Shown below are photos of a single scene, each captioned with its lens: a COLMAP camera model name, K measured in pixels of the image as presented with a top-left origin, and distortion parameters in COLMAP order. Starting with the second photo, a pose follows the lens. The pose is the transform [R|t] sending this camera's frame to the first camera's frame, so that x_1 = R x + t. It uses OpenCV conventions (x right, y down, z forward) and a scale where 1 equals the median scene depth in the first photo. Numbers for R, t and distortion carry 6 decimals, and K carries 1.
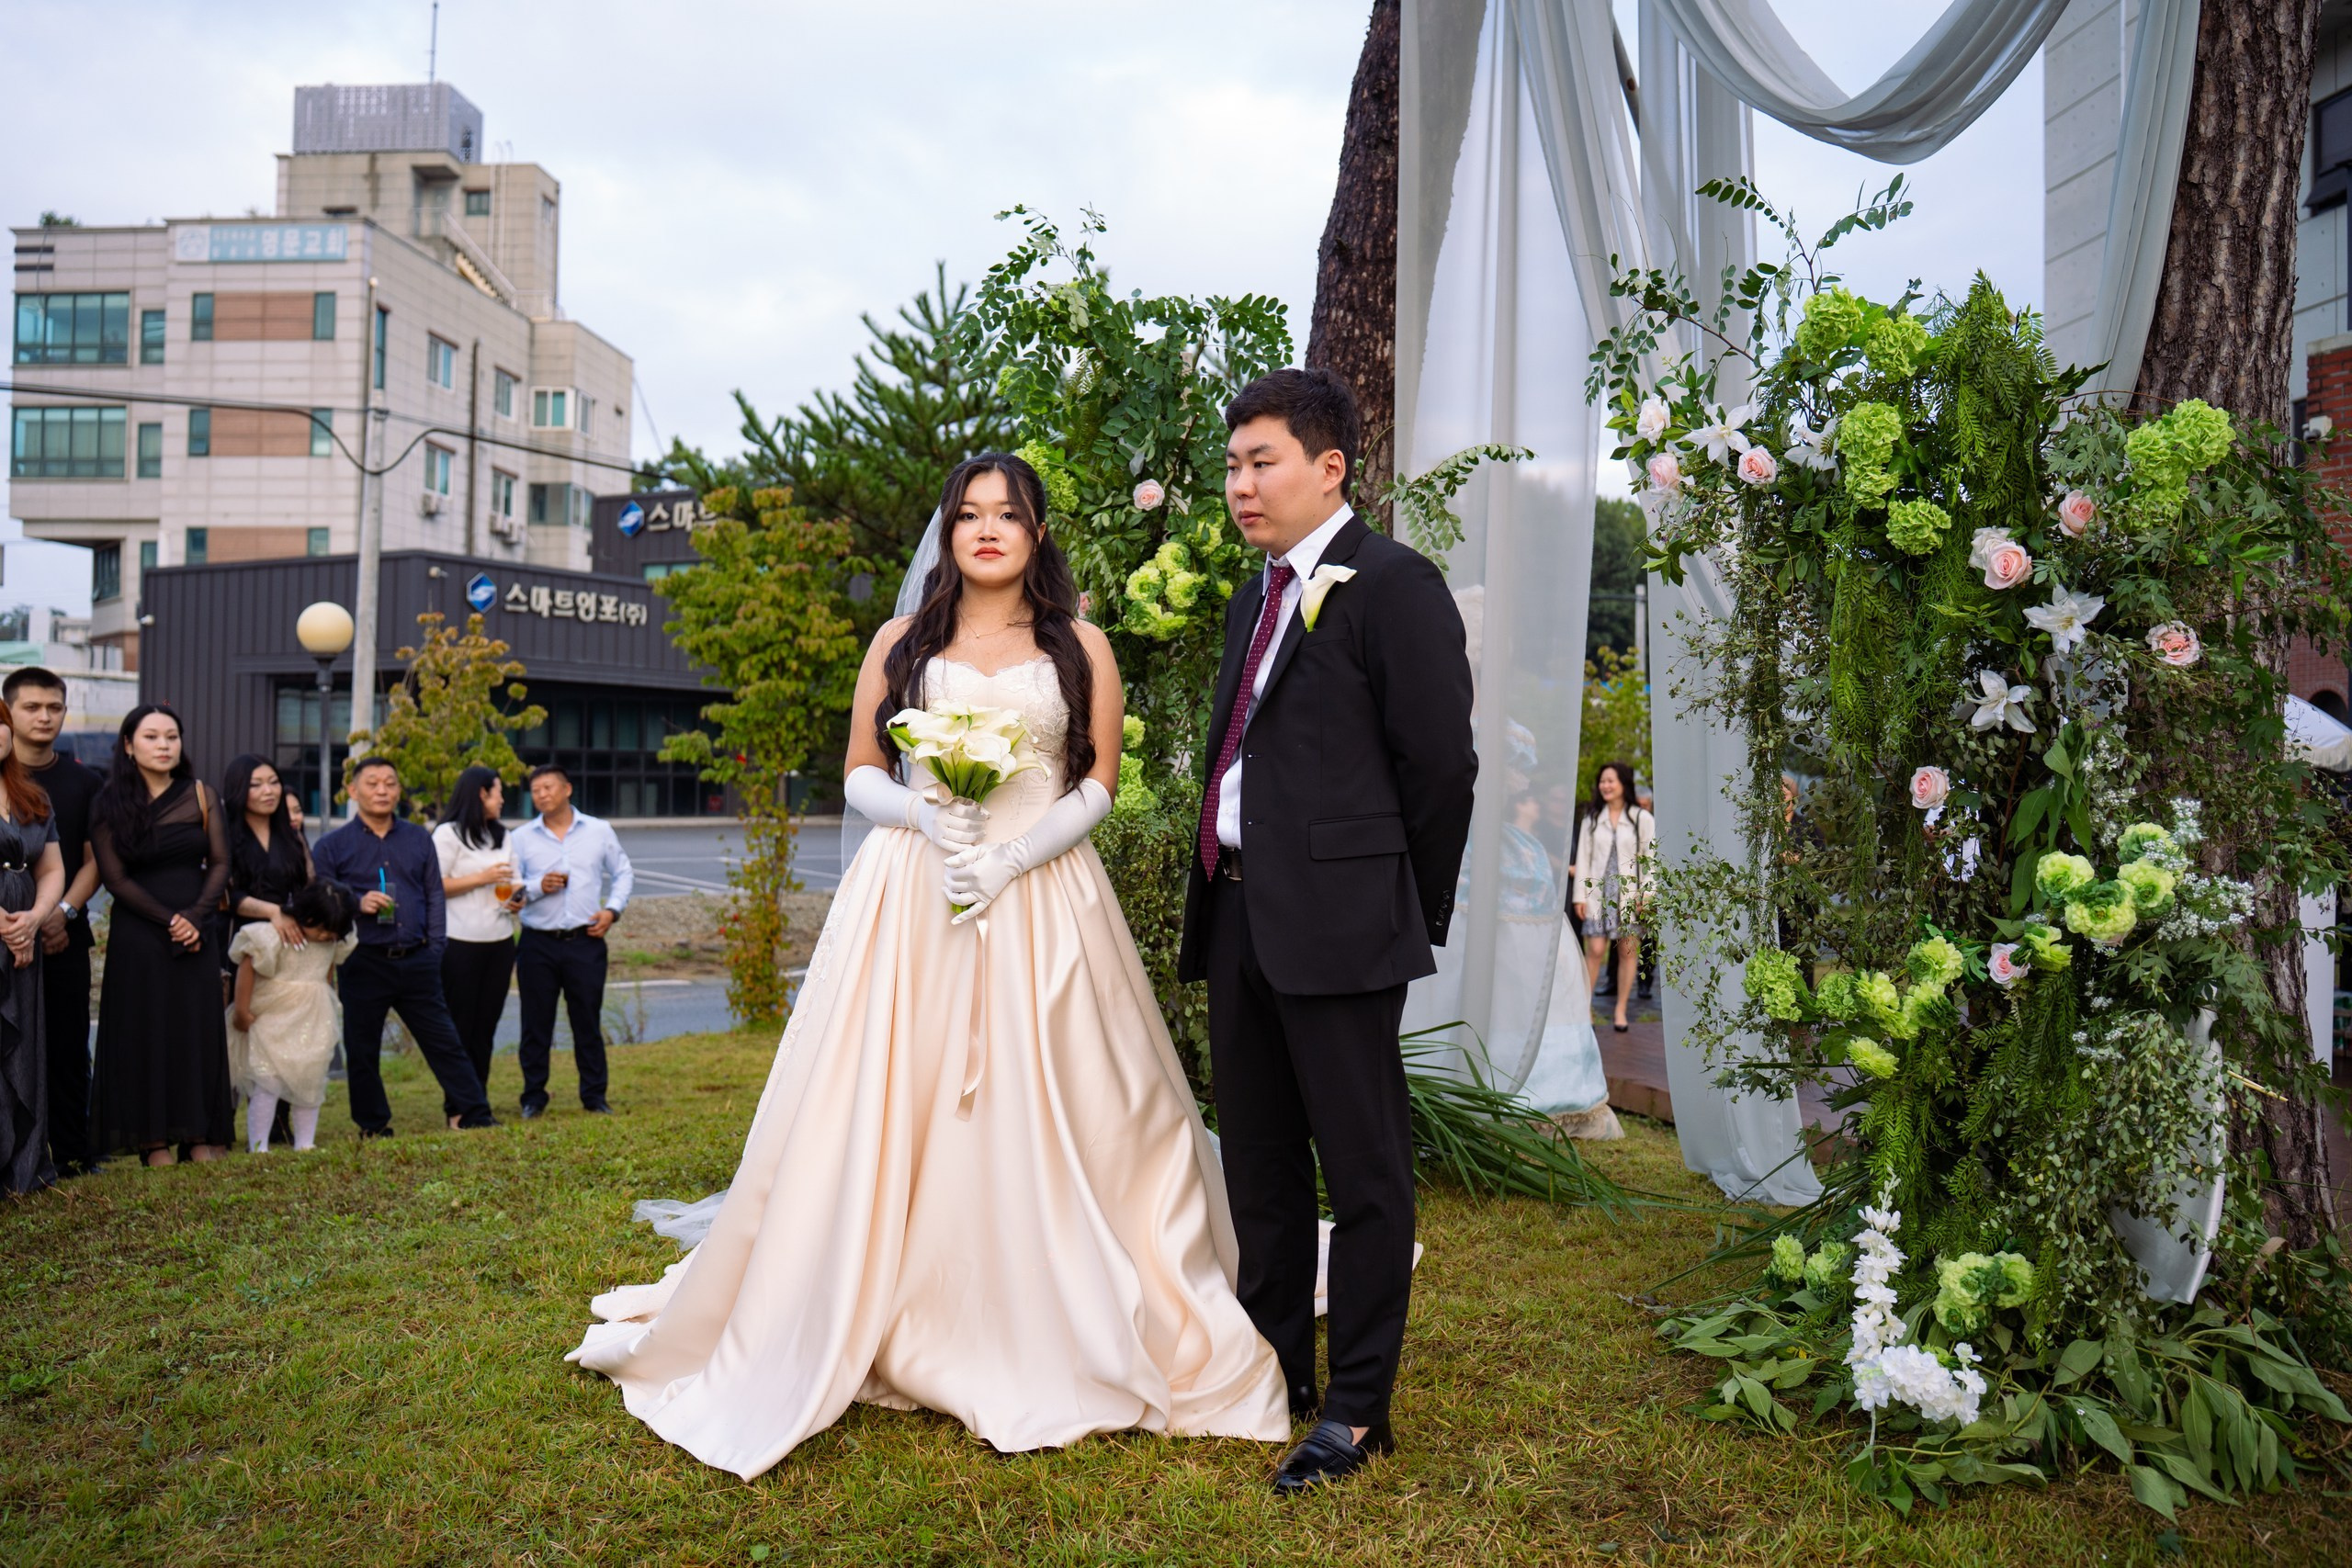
lens RADIAL K [[1831.8, 0, 1177.9], [0, 1831.8, 760.4], [0, 0, 1]] dist [-0.102959, 0.067017]
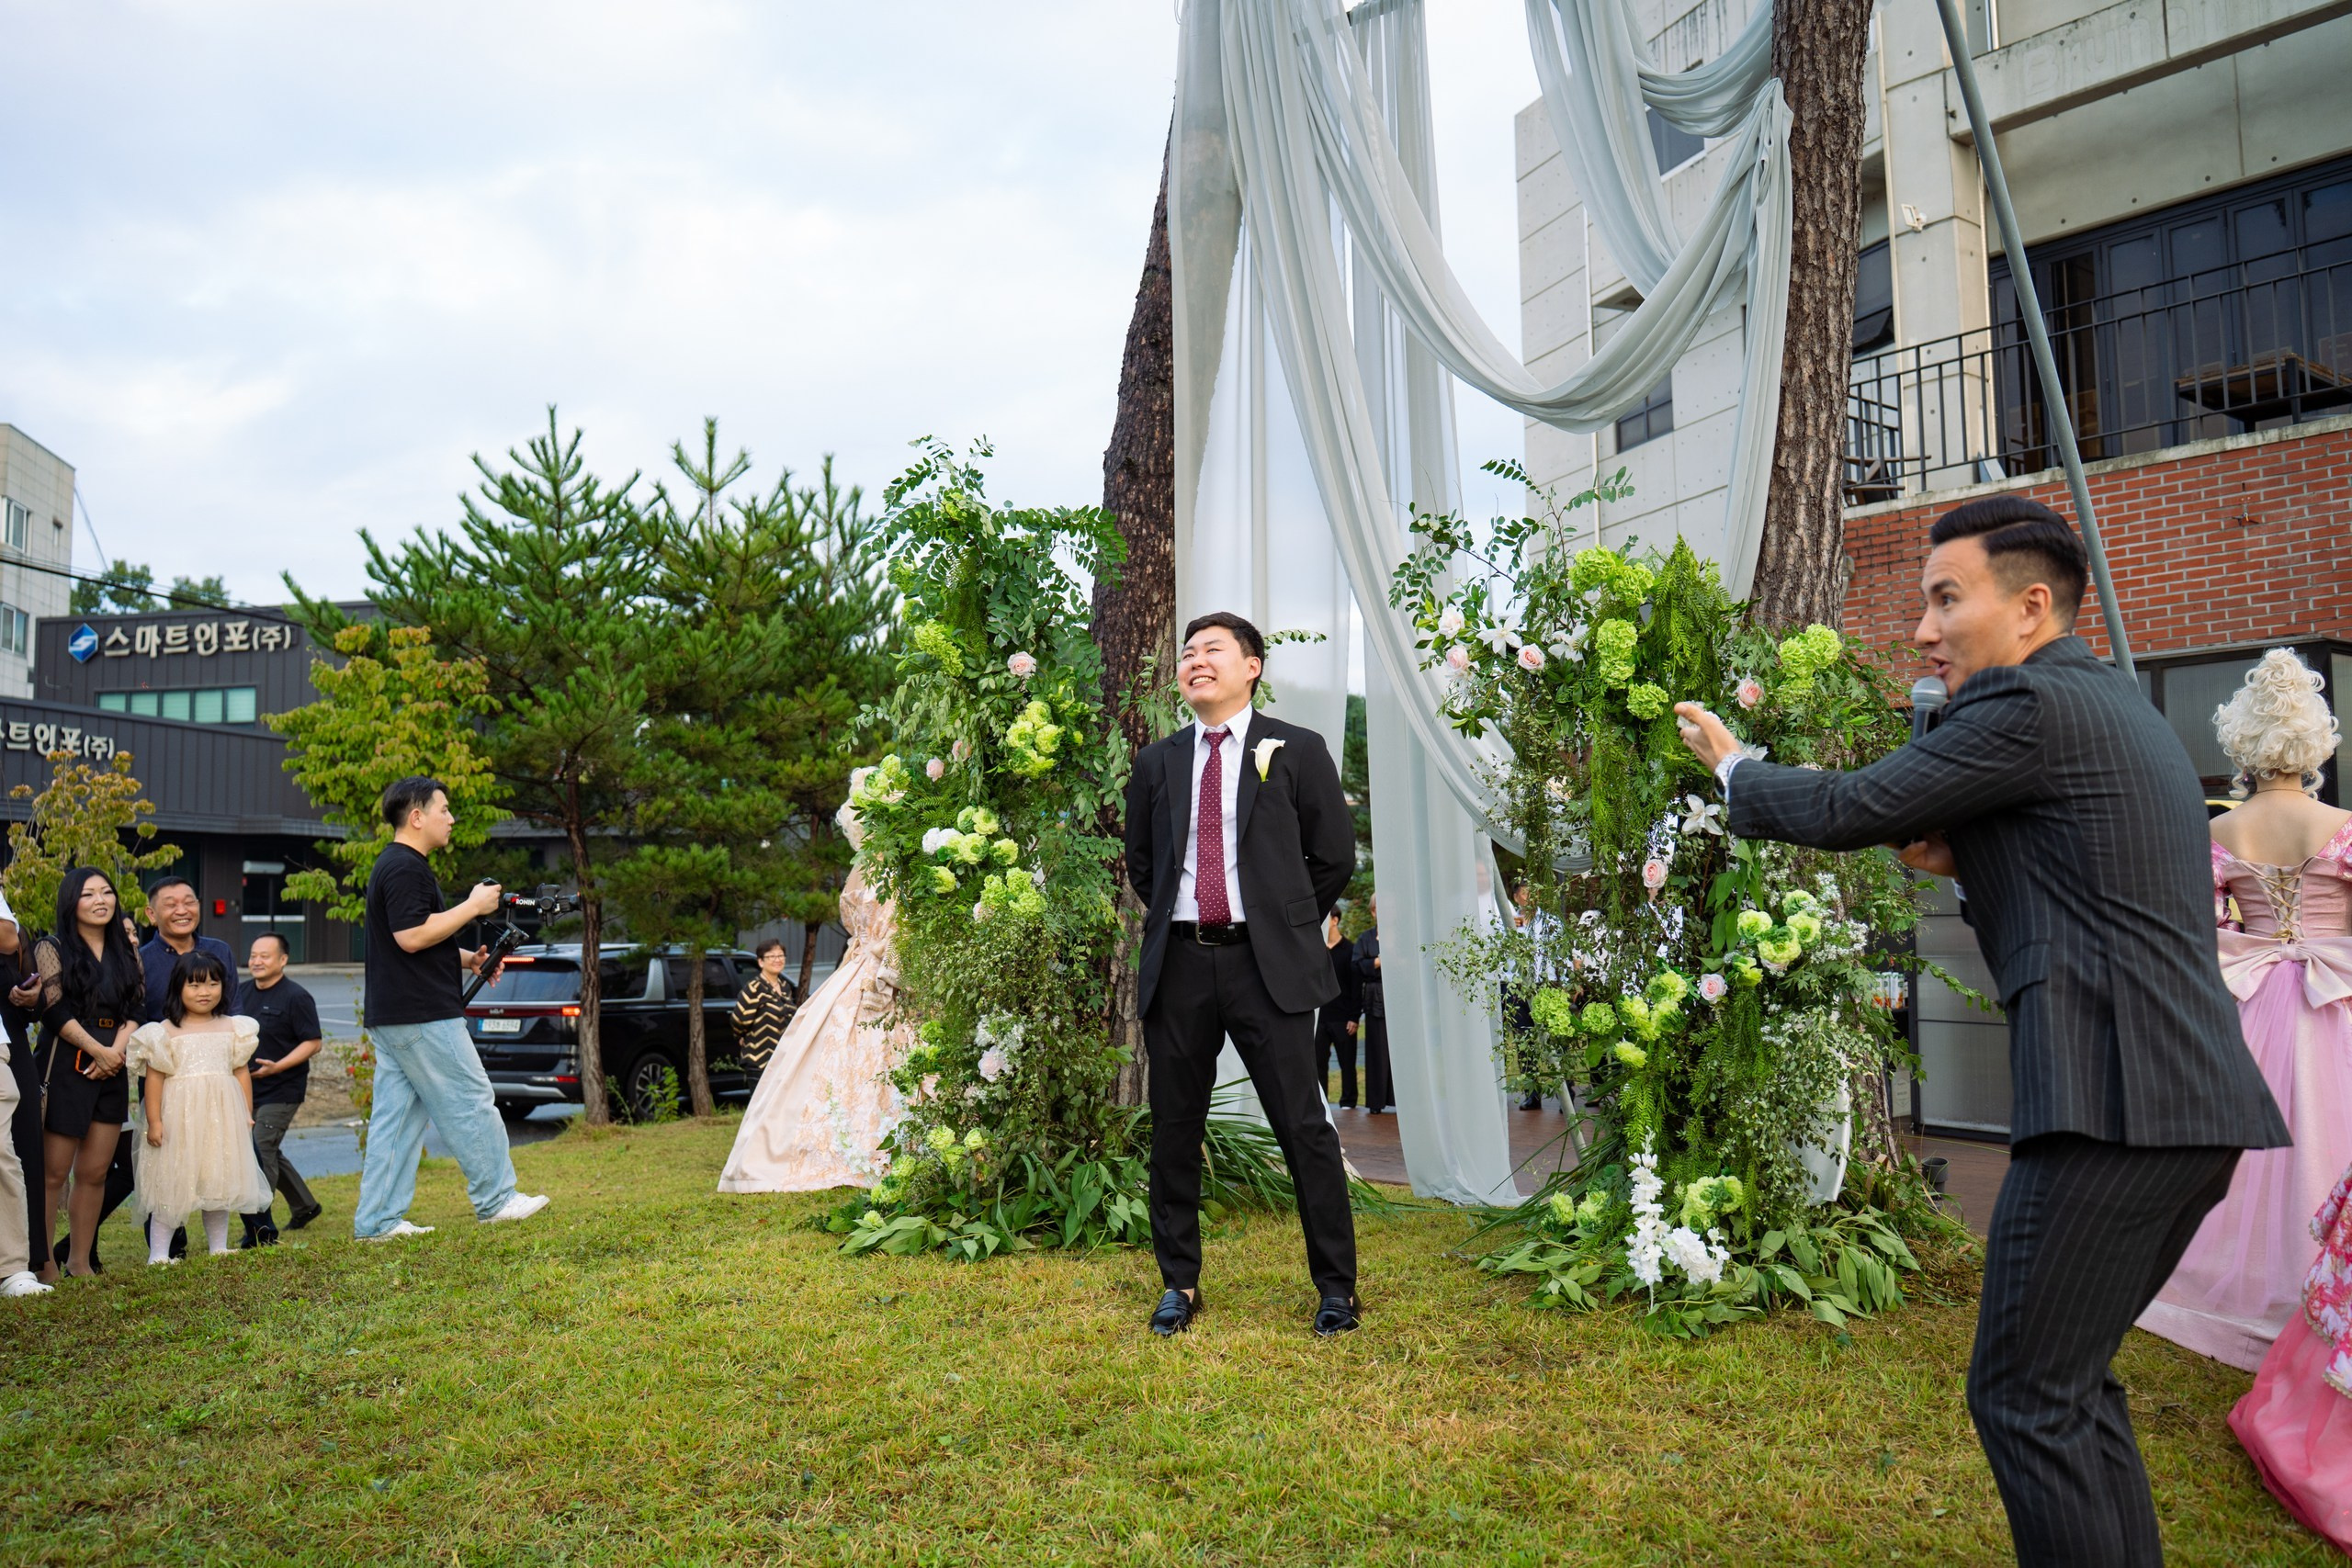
lens RADIAL K [[1831.8, 0, 1177.9], [0, 1831.8, 760.4], [0, 0, 1]] dist [-0.102959, 0.067017]
pose [[0.965769, -0.003639, 0.259379, -0.317575], [0.022391, 0.997339, -0.069378, 0.015490], [-0.258437, 0.072811, 0.963280, -0.320575]]
